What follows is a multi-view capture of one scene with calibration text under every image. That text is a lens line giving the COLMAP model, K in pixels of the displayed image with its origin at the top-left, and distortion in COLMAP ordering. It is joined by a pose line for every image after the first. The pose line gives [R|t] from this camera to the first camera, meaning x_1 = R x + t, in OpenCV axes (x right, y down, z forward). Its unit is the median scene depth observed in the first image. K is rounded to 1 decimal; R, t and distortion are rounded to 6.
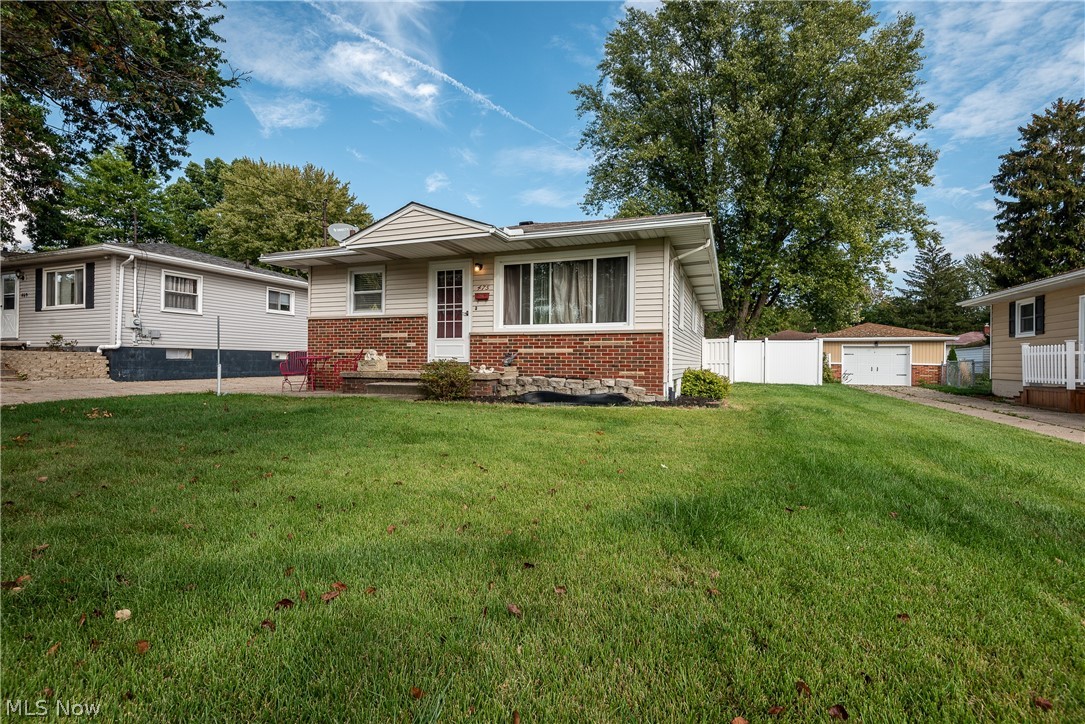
lens RADIAL K [[499.3, 0, 540.3], [0, 499.3, 360.1], [0, 0, 1]] dist [0.007154, -0.003482]
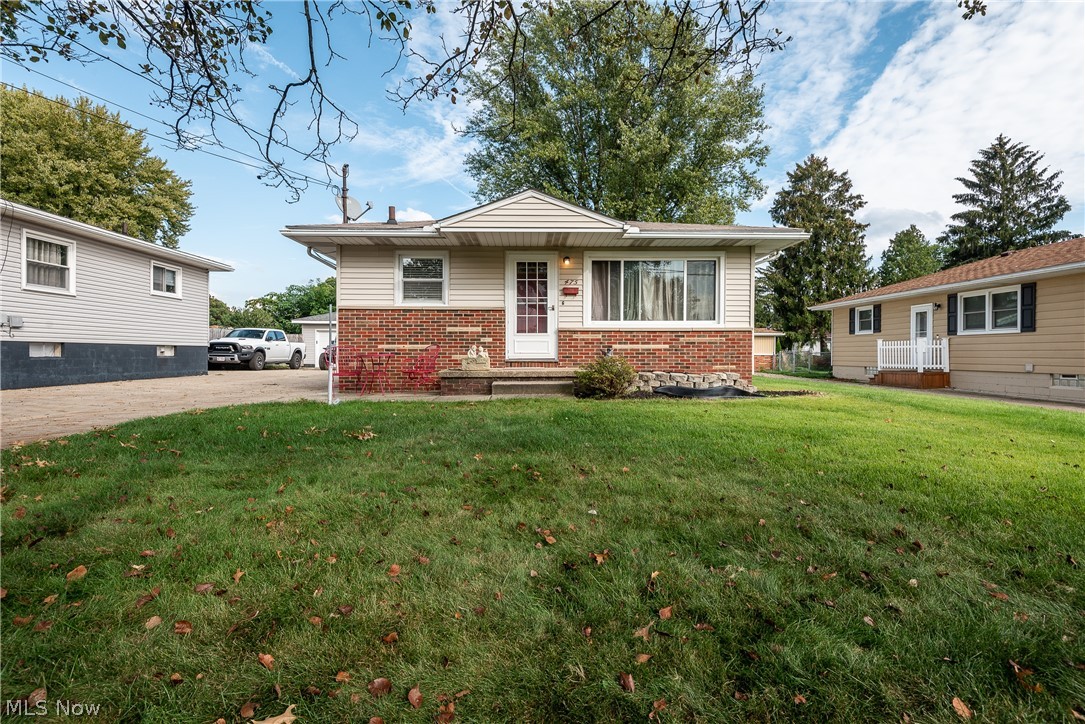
lens RADIAL K [[499.3, 0, 546.5], [0, 499.3, 361.2], [0, 0, 1]] dist [0.007154, -0.003482]
pose [[0.923847, -0.013586, 0.382521, -0.508992], [0.006055, 0.999764, 0.020887, -0.010343], [-0.382714, -0.016980, 0.923711, 0.107309]]
